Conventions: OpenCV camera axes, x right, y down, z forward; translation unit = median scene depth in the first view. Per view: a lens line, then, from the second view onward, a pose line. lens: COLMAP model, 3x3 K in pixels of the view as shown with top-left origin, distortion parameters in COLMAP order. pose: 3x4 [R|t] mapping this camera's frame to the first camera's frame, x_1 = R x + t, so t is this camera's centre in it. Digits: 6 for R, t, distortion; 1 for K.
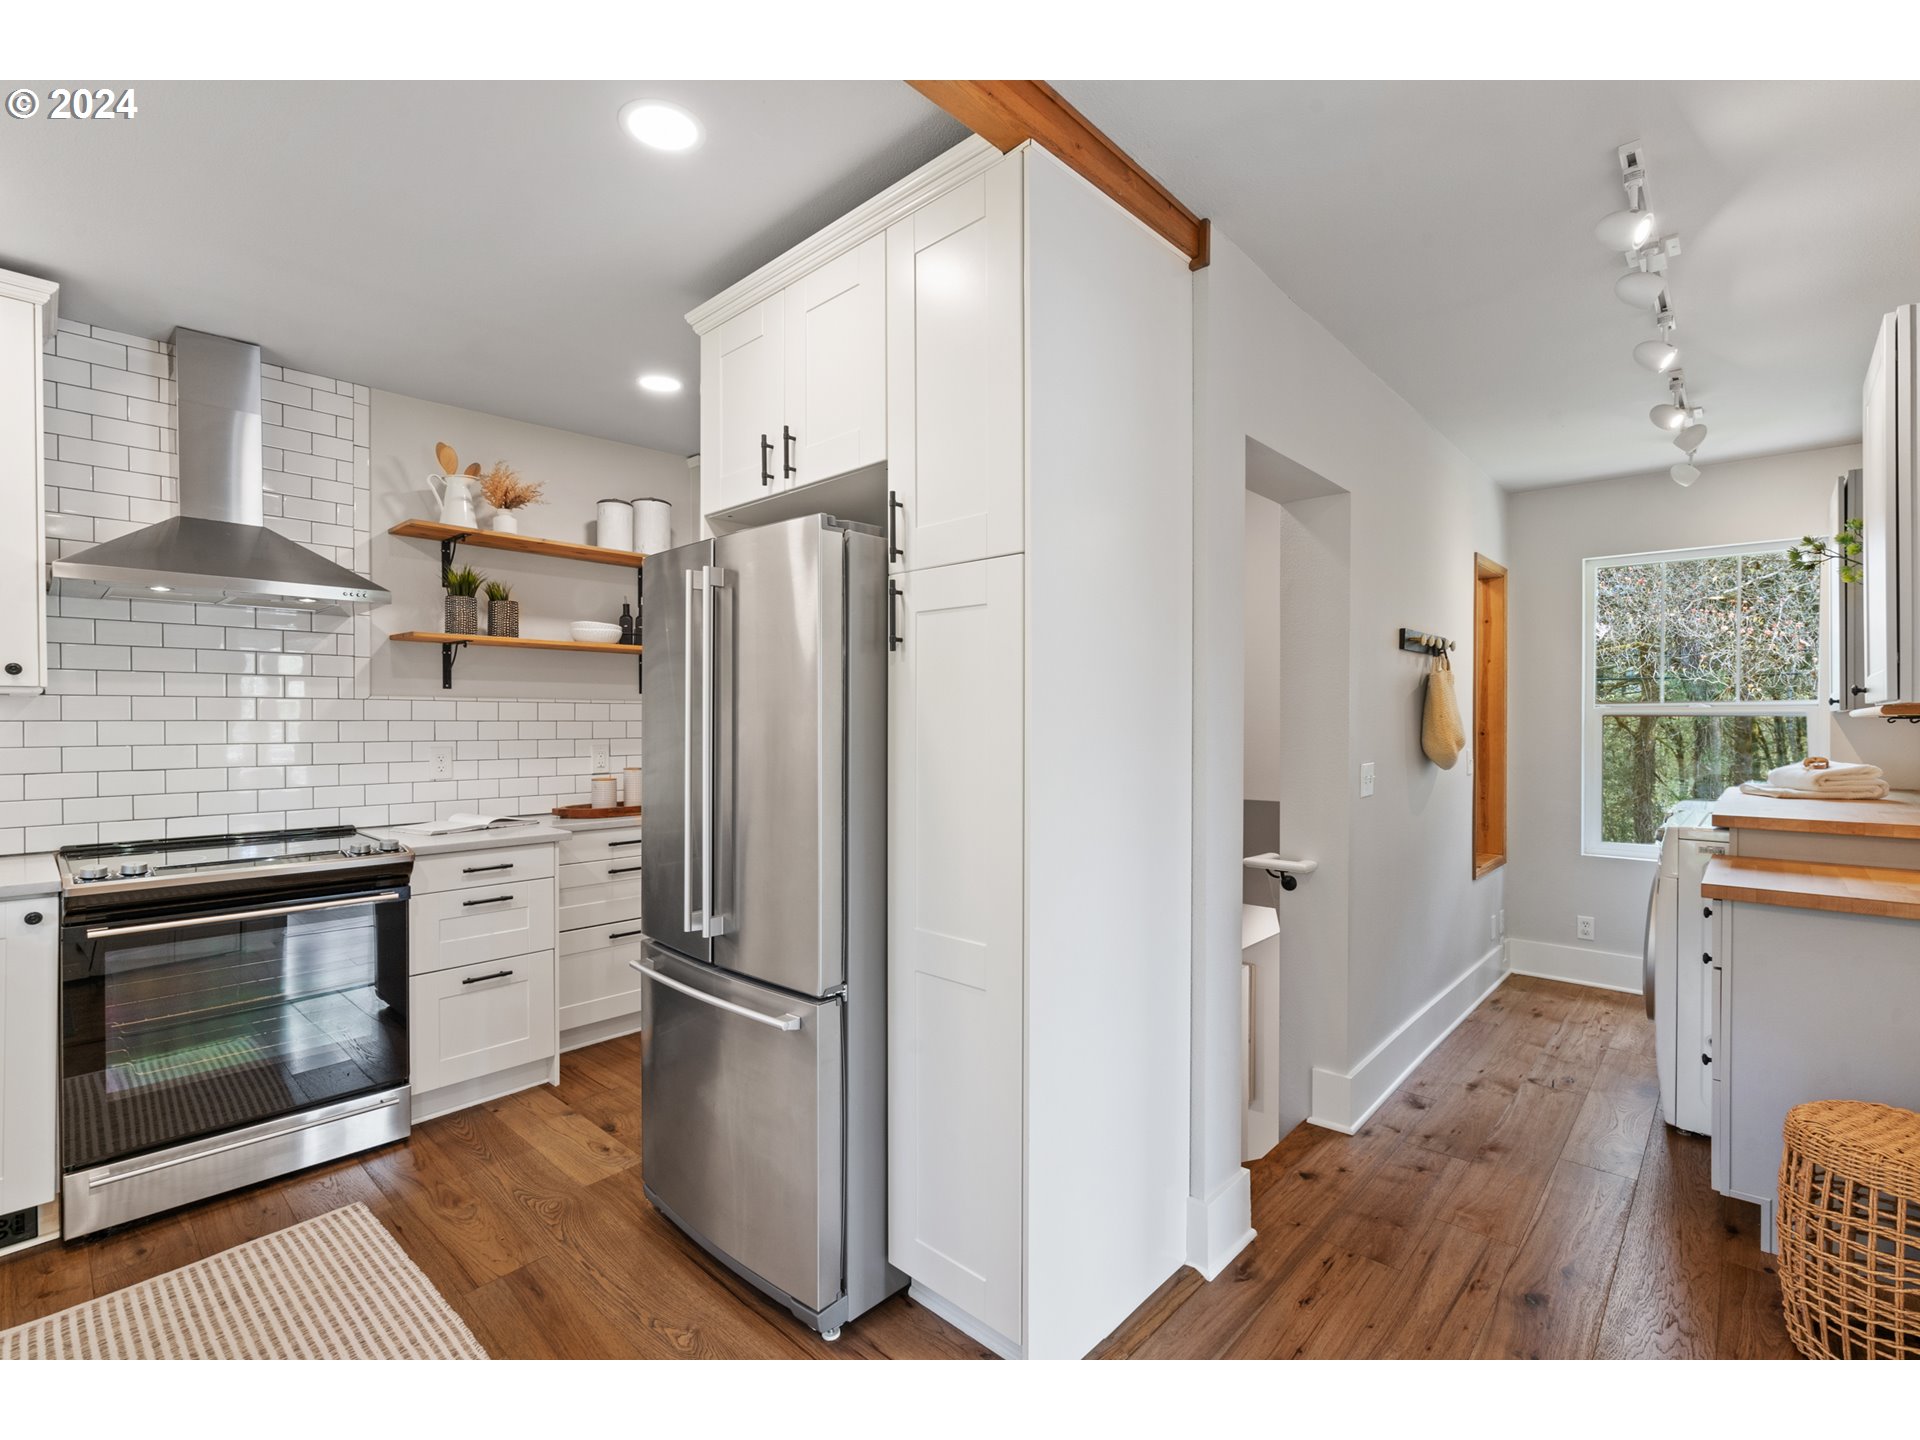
lens RADIAL K [[872.6, 0, 969.4], [0, 872.6, 727.4], [0, 0, 1]] dist [-0.006991, 0.001477]
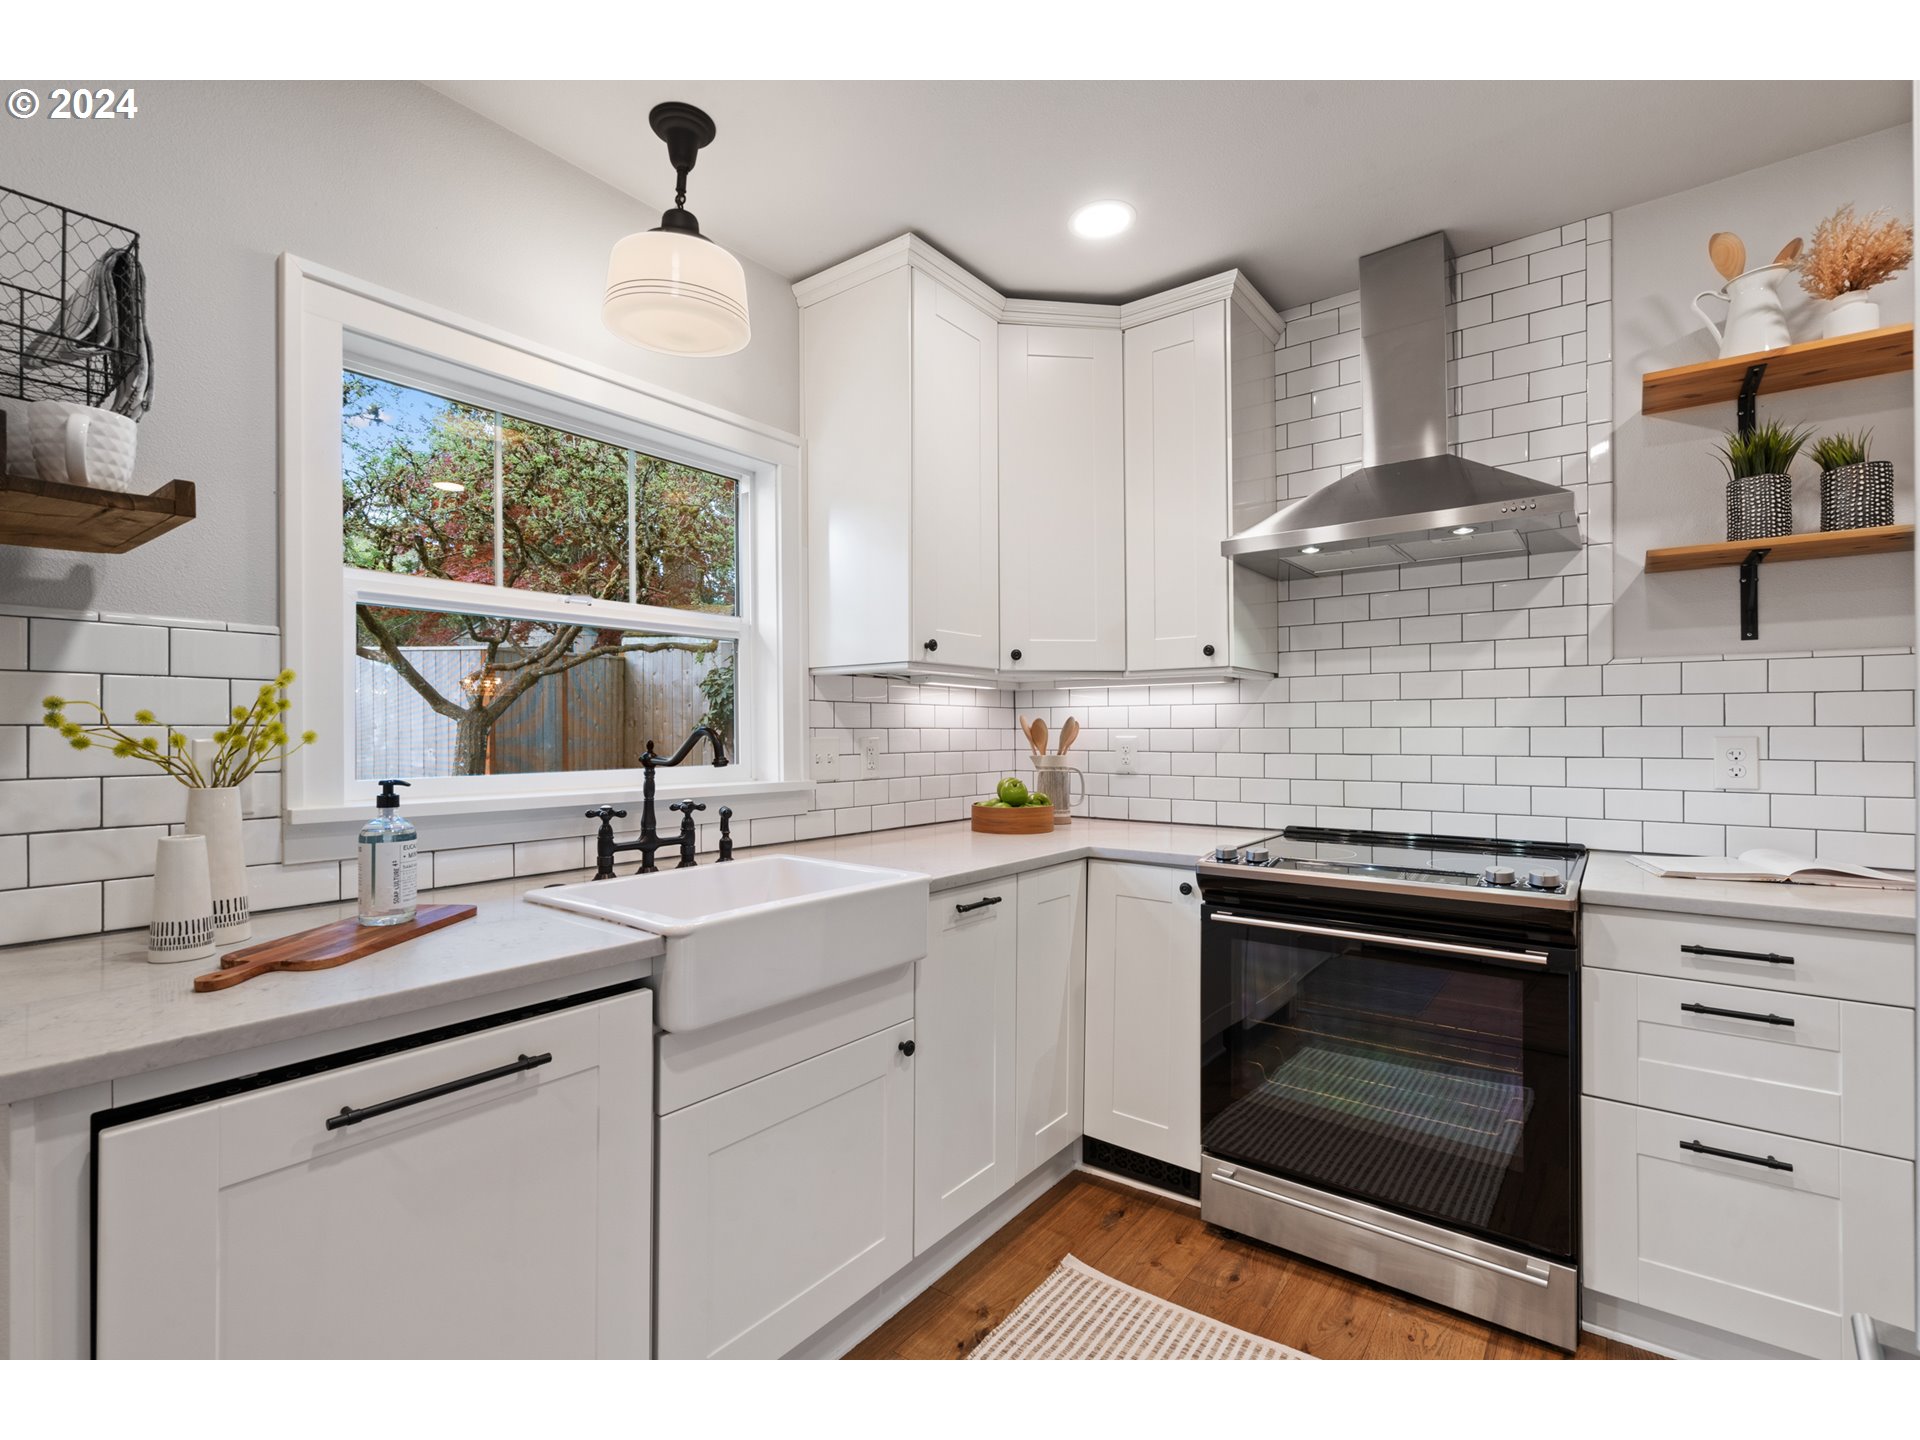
lens RADIAL K [[872.6, 0, 943.6], [0, 872.6, 726.3], [0, 0, 1]] dist [-0.006991, 0.001477]
pose [[0.070589, -0.006936, -0.997481, -0.051334], [-0.007114, 0.999947, -0.007457, 0.029218], [0.997480, 0.007623, 0.070536, 0.495895]]
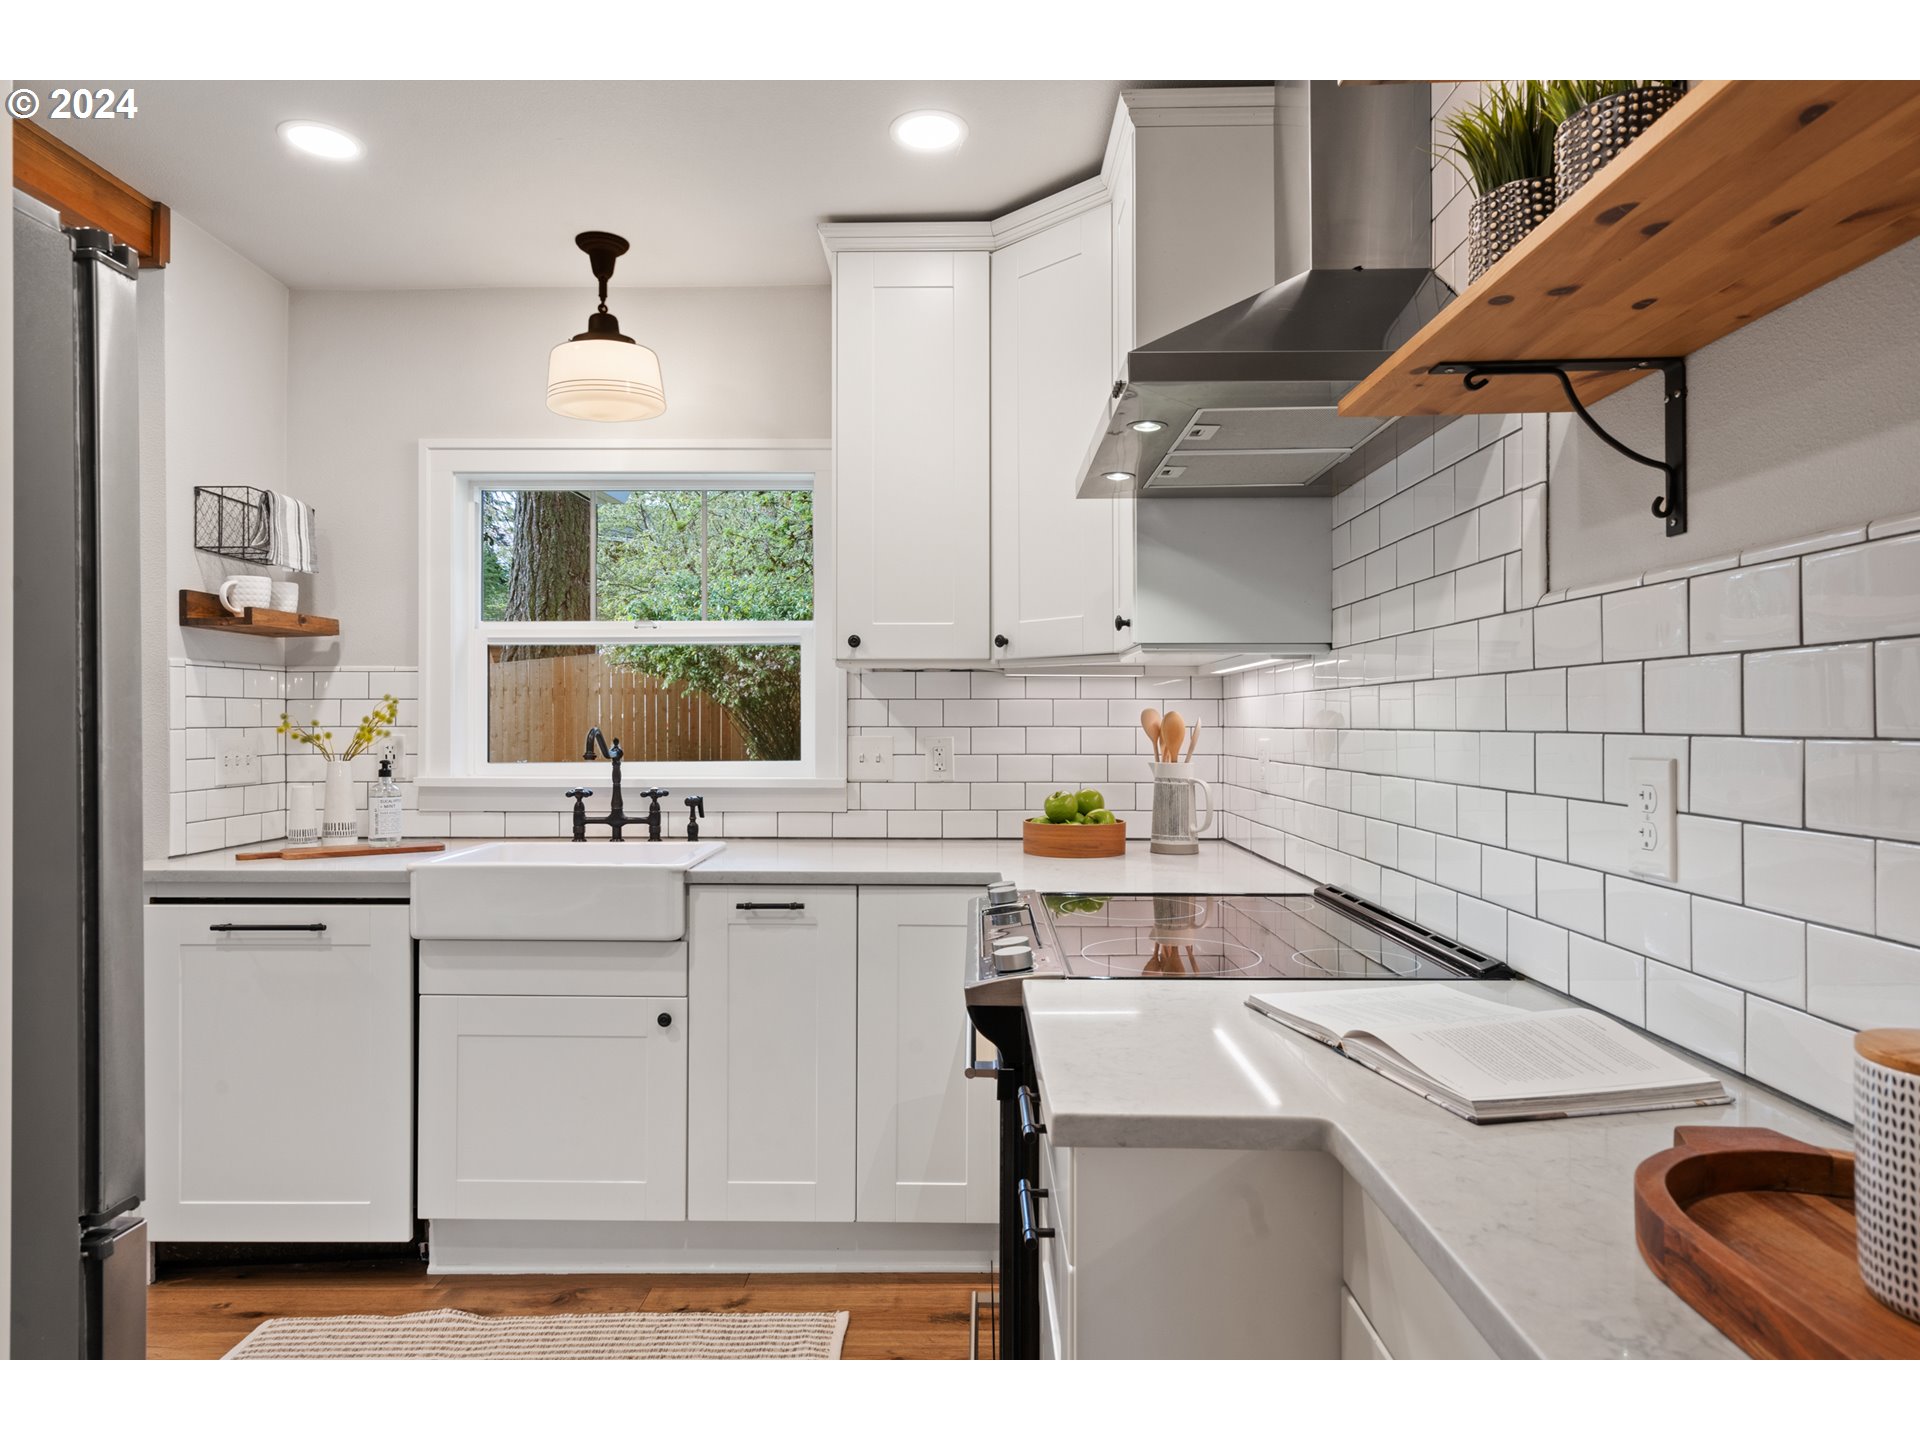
lens RADIAL K [[1140.8, 0, 957.2], [0, 1140.8, 720.5], [0, 0, 1]] dist [-0.002397, 0.000211]
pose [[-0.750855, -0.001524, -0.660466, -0.262067], [-0.005565, 0.999976, 0.004018, 0.013535], [0.660444, 0.006692, -0.750845, 1.371621]]
